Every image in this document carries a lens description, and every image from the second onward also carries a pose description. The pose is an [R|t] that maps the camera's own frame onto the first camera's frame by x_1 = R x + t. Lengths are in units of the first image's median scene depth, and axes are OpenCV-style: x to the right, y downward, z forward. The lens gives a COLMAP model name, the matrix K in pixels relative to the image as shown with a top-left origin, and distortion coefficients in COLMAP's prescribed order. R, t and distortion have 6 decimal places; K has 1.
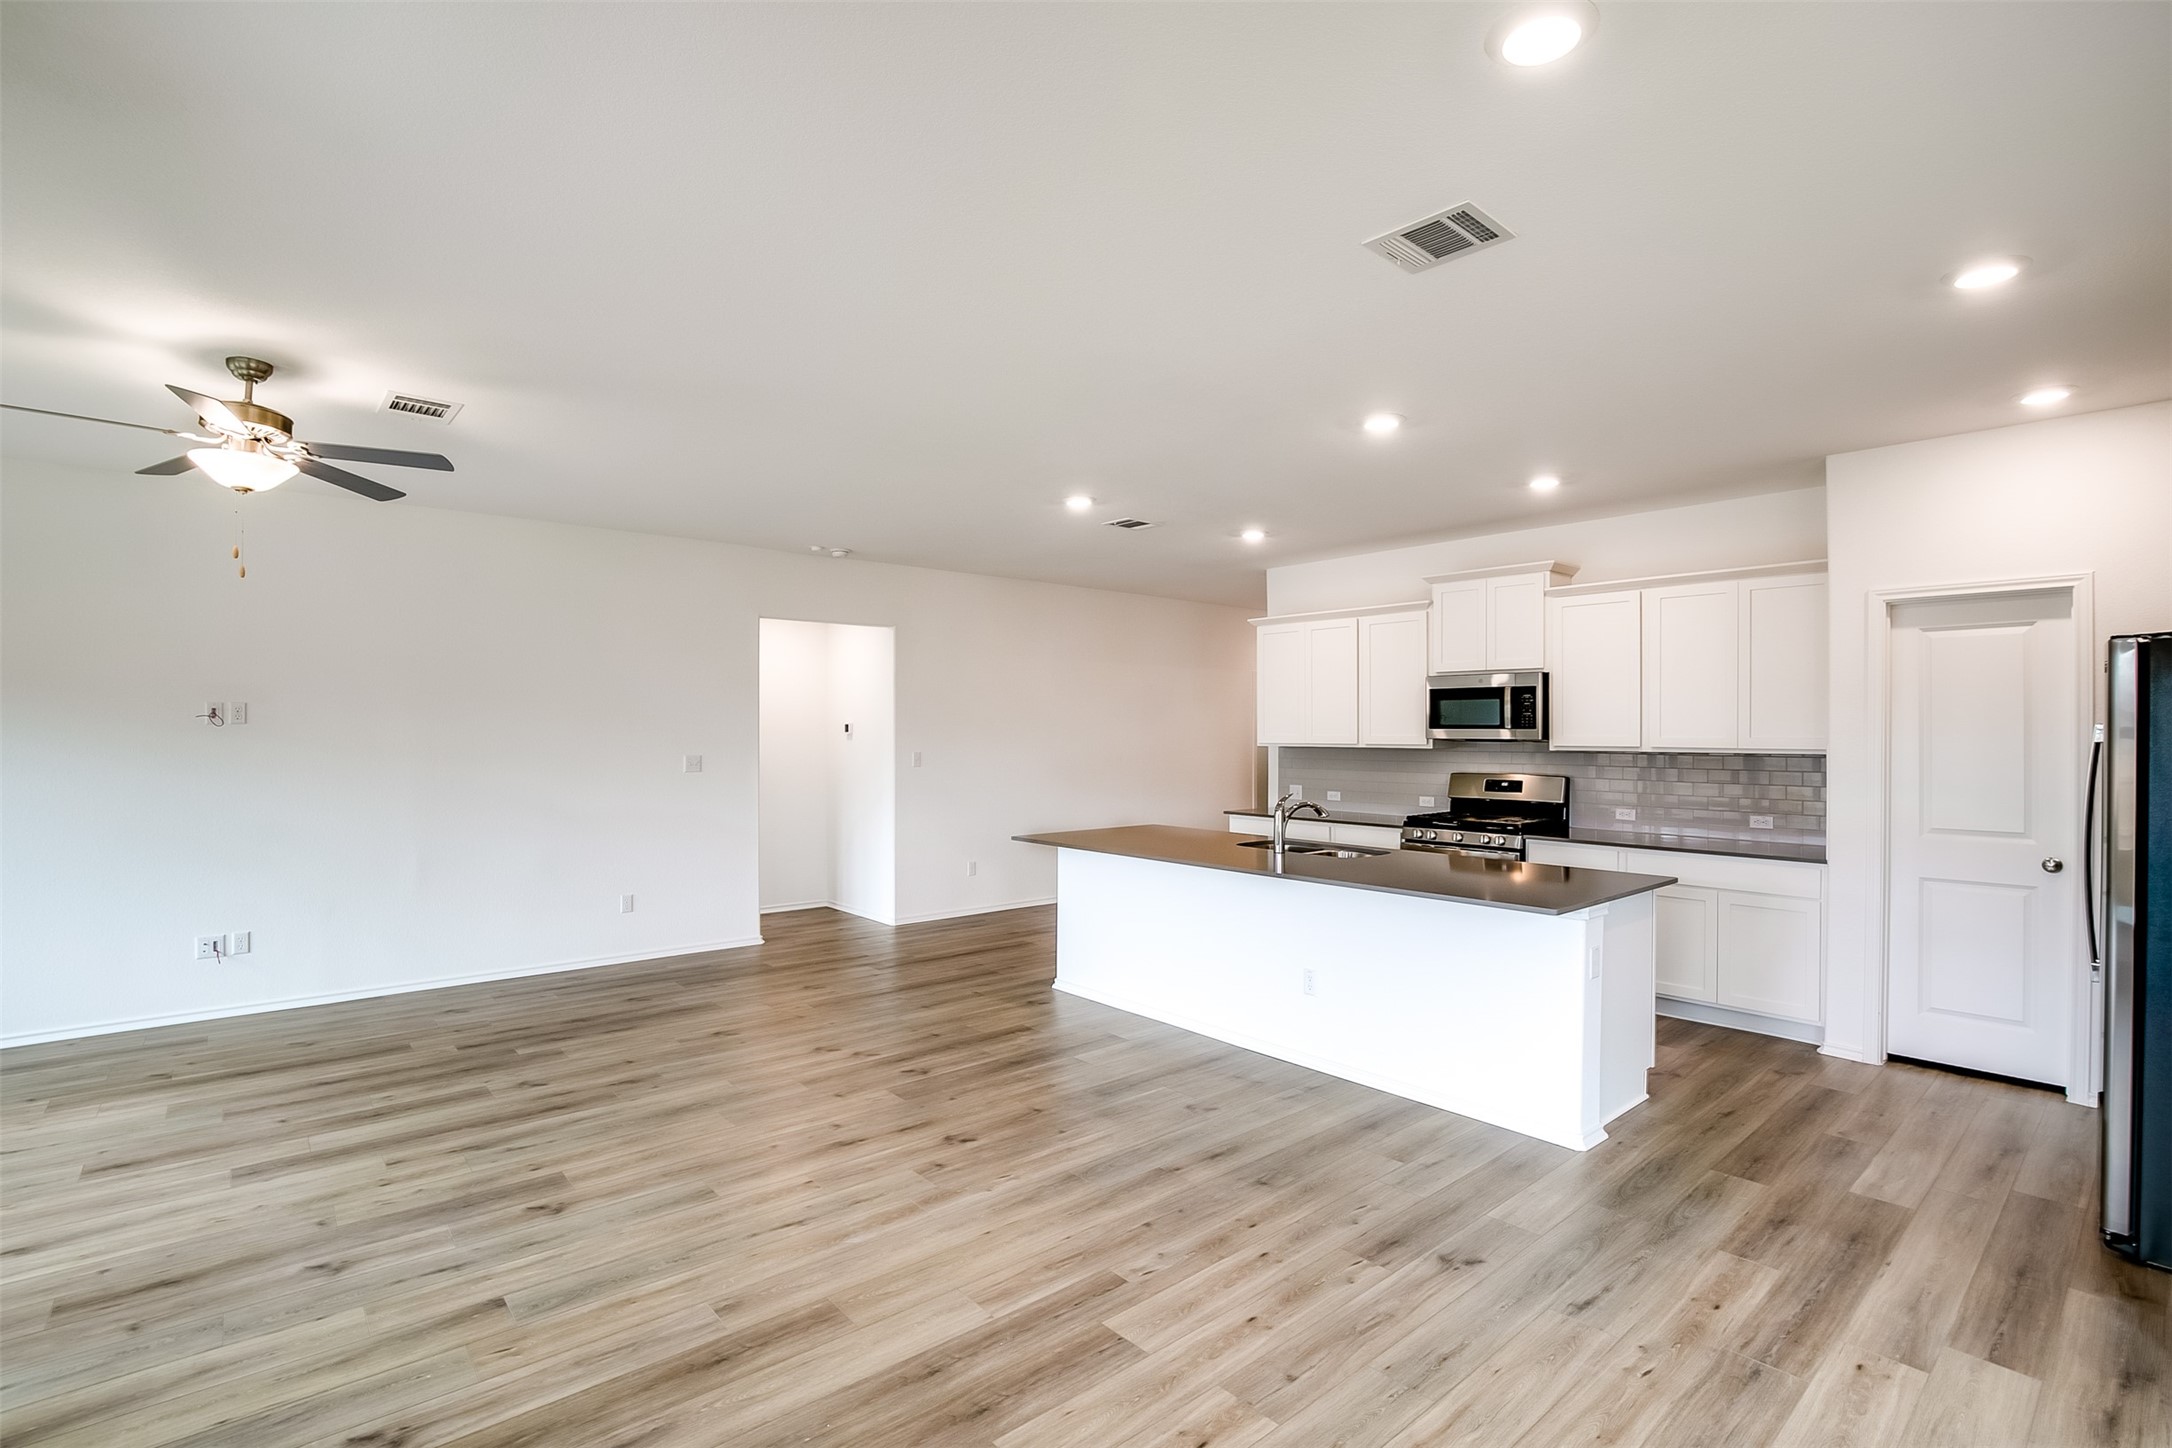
lens RADIAL K [[1014.0, 0, 1080.2], [0, 1014.0, 727.6], [0, 0, 1]] dist [-0.044034, 0.012034]
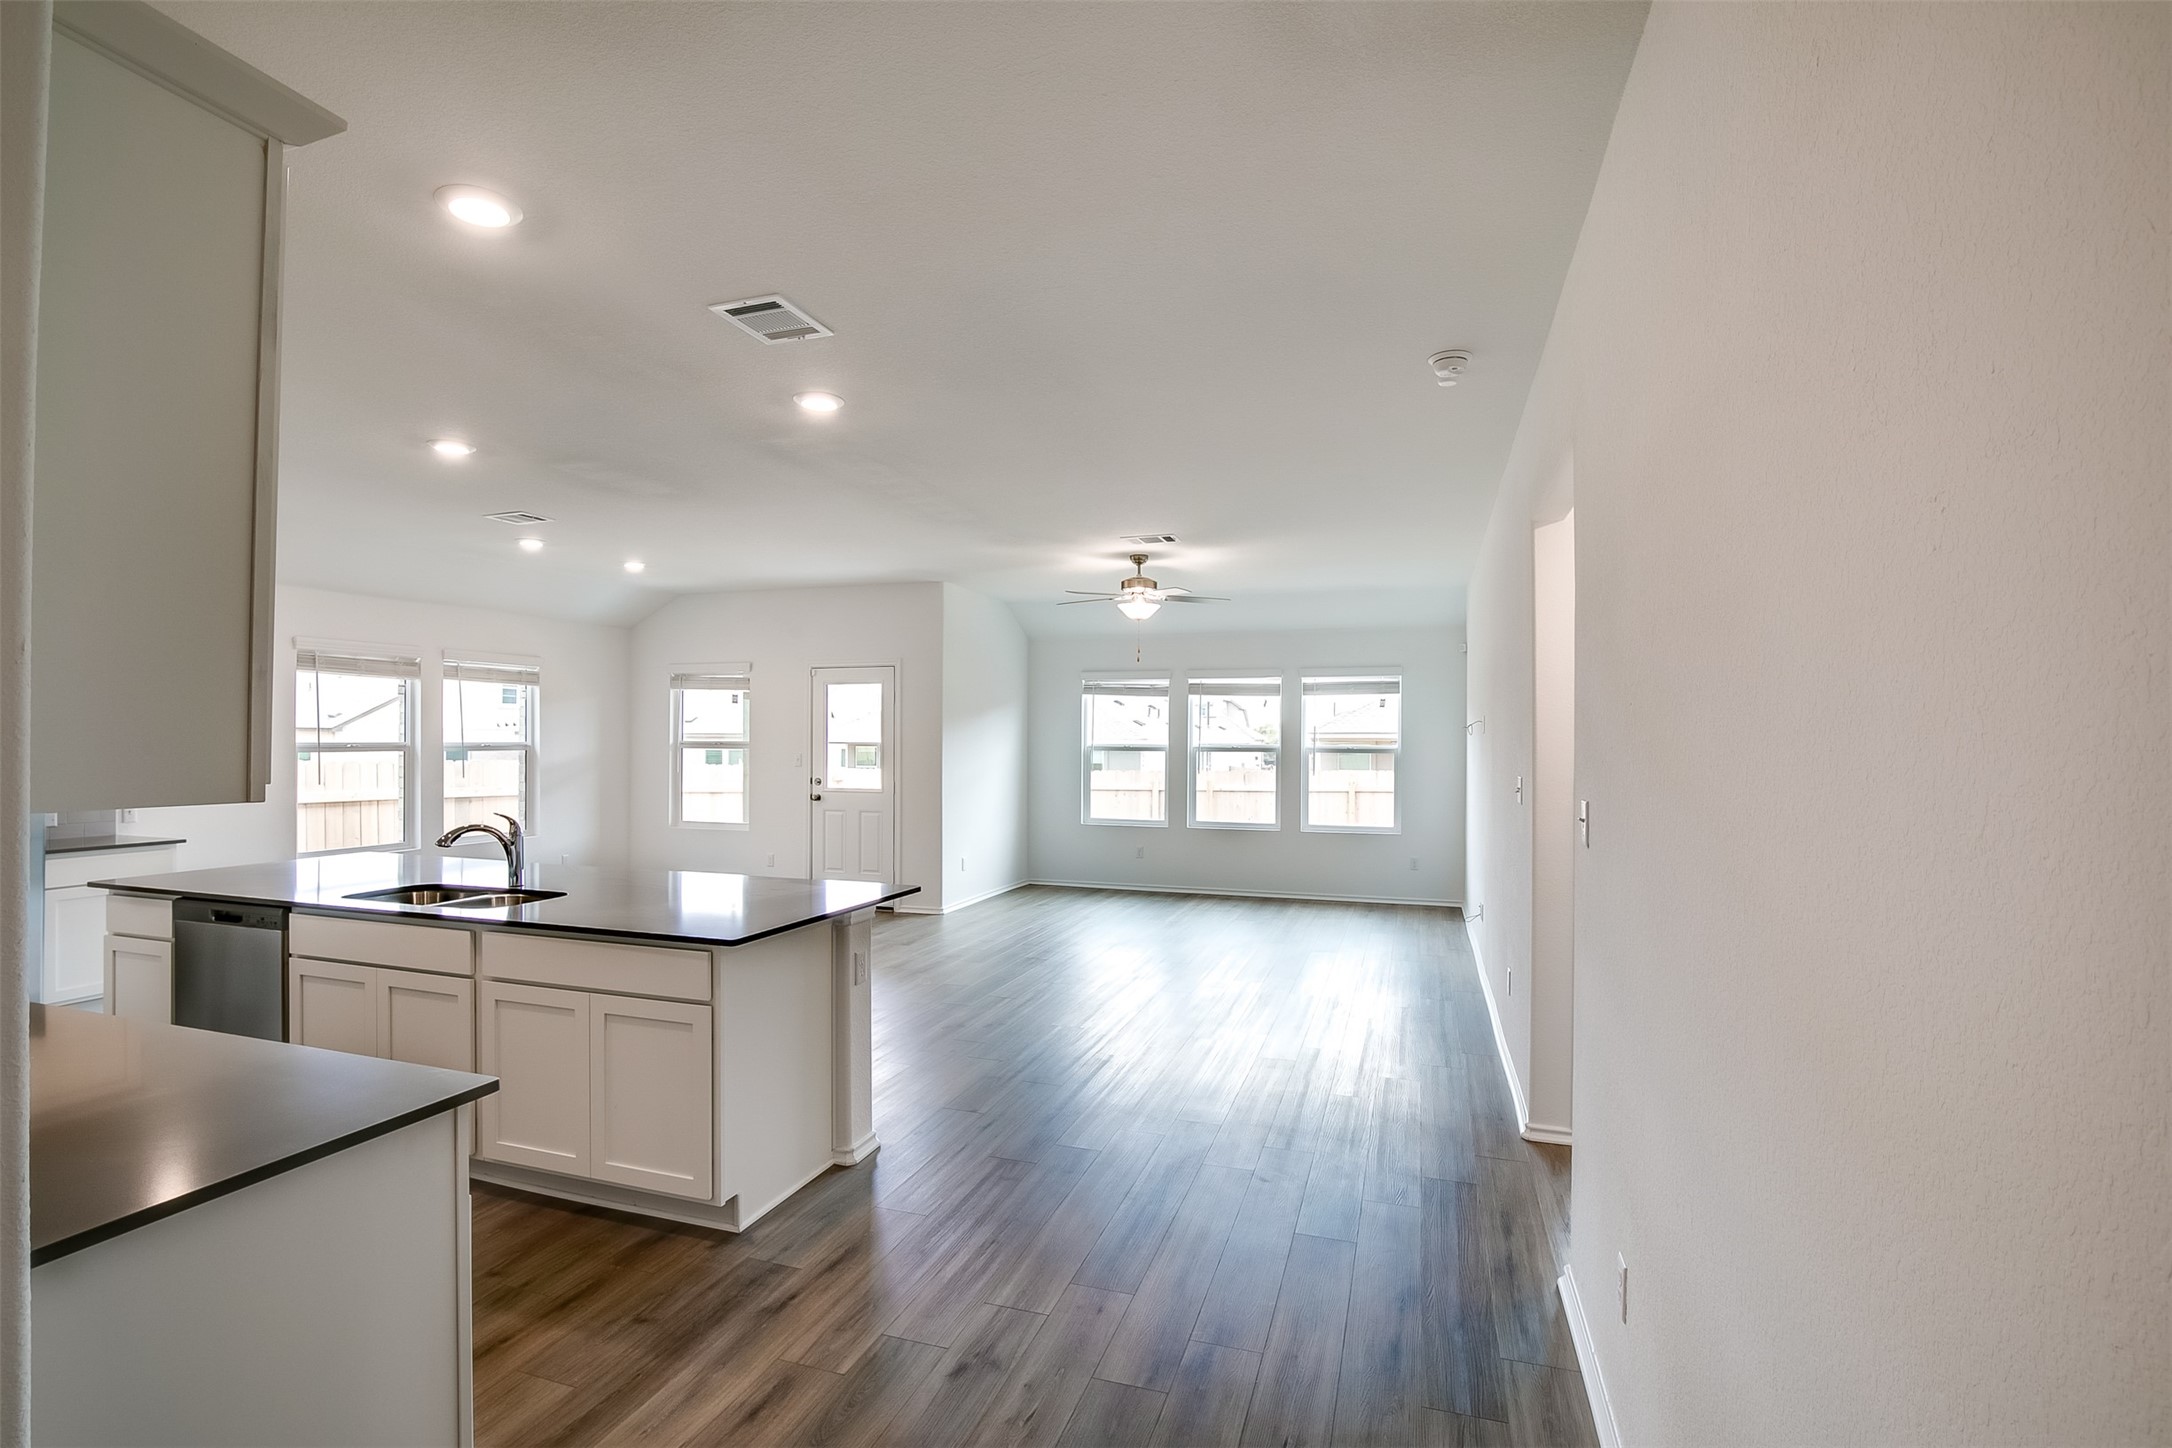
lens RADIAL K [[997.3, 0, 1089.5], [0, 997.3, 729.0], [0, 0, 1]] dist [-0.039537, 0.009036]
pose [[-0.855865, -0.012423, -0.517051, 0.178601], [-0.007044, 0.999899, -0.012364, 0.006373], [0.517152, -0.006940, -0.855865, 1.580288]]
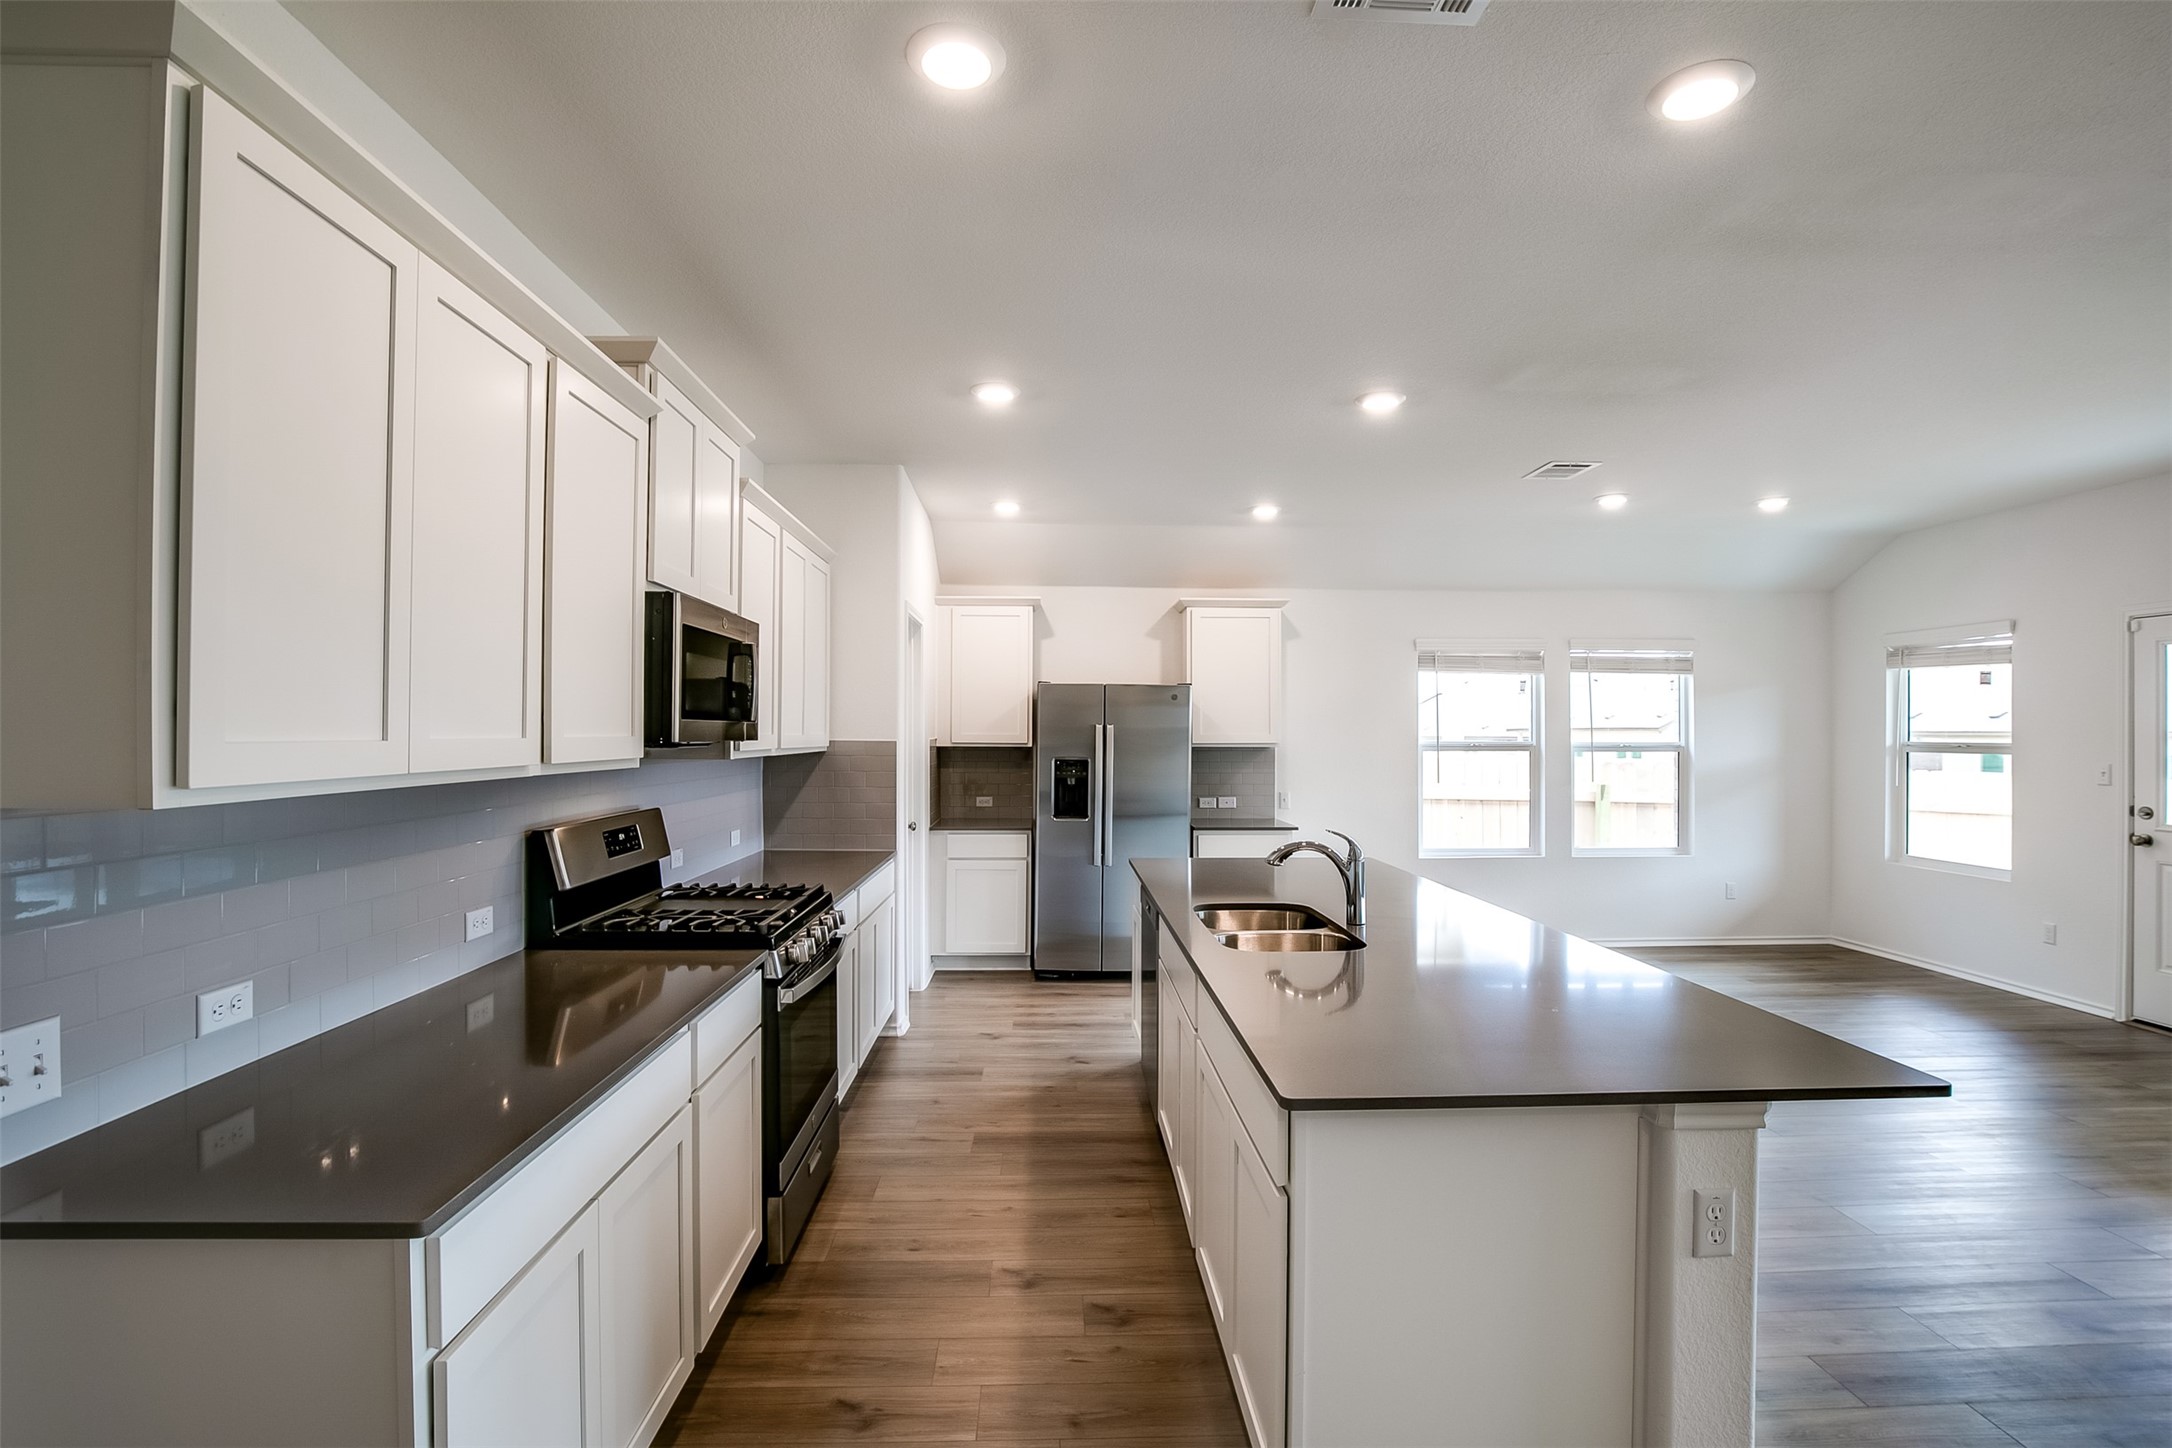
lens RADIAL K [[997.3, 0, 1089.5], [0, 997.3, 729.0], [0, 0, 1]] dist [-0.039537, 0.009036]
pose [[-0.781485, -0.004659, 0.623907, -0.046417], [-0.007677, 0.999968, -0.002148, 0.005639], [-0.623877, -0.006469, -0.781496, 1.323712]]
